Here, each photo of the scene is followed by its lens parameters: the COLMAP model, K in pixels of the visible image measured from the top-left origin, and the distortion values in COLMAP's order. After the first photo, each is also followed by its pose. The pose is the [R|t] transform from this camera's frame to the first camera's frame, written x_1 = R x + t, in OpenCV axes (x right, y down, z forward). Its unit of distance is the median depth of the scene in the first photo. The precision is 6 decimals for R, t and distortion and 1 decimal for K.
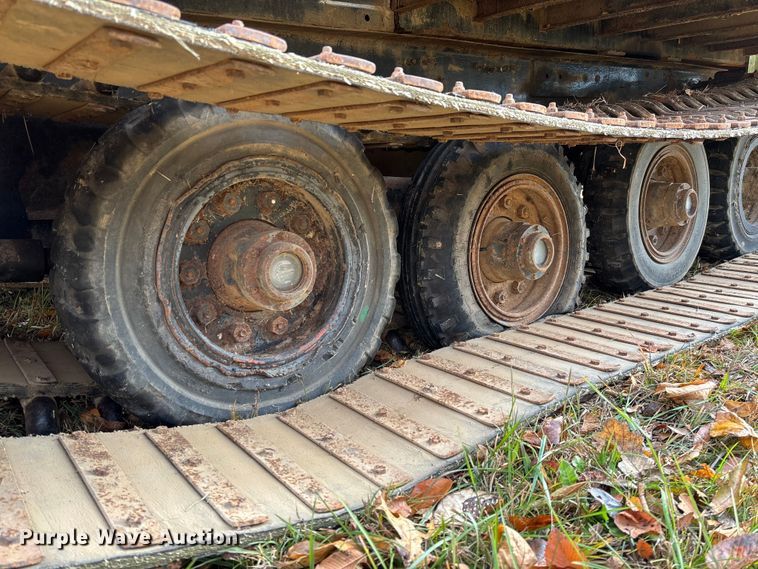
lens RADIAL K [[588.2, 0, 379.0], [0, 588.2, 284.5], [0, 0, 1]] dist [0.015624, 0.004525]
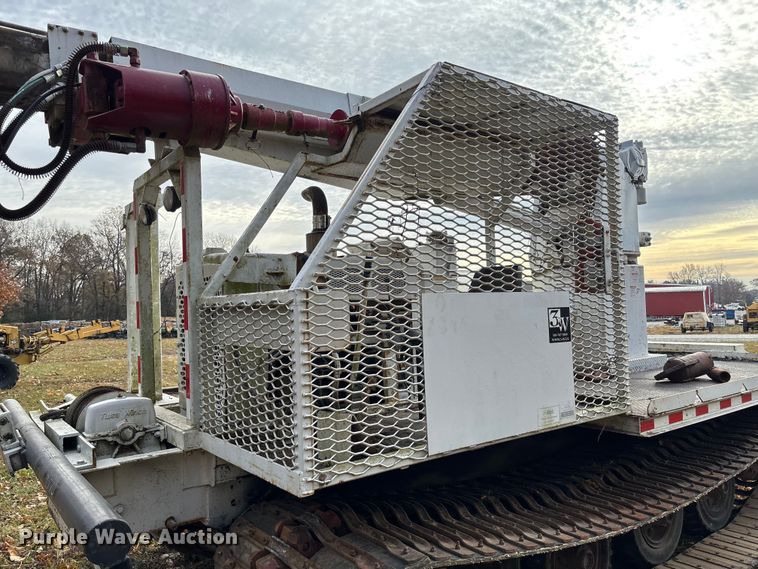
lens RADIAL K [[567.7, 0, 377.1], [0, 567.7, 293.6], [0, 0, 1]] dist [0.053137, -0.054933]
pose [[0.998926, 0.010098, -0.045228, -0.408458], [-0.022027, 0.962132, -0.271692, -0.434975], [0.040772, 0.272396, 0.961321, -1.307452]]
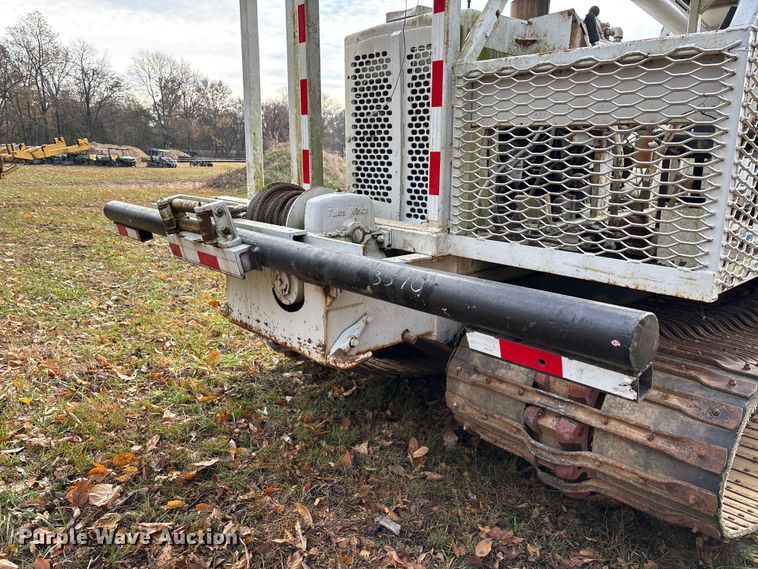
lens RADIAL K [[575.1, 0, 379.0], [0, 575.1, 284.5], [0, 0, 1]] dist [0.028049, -0.002257]
pose [[0.997963, 0.039593, 0.050024, -1.258780], [-0.038780, 0.999101, -0.017127, -0.334342], [-0.050657, 0.015152, 0.998601, -0.996538]]
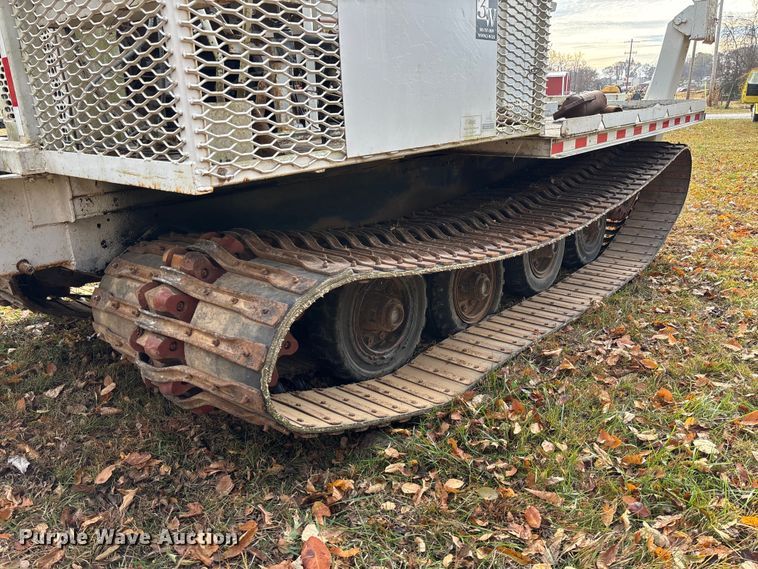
lens RADIAL K [[575.1, 0, 379.0], [0, 575.1, 284.5], [0, 0, 1]] dist [0.028049, -0.002257]
pose [[0.983719, -0.048489, 0.173050, -0.497737], [0.037109, 0.996968, 0.068400, -0.247482], [-0.175842, -0.060865, 0.982535, -1.026183]]
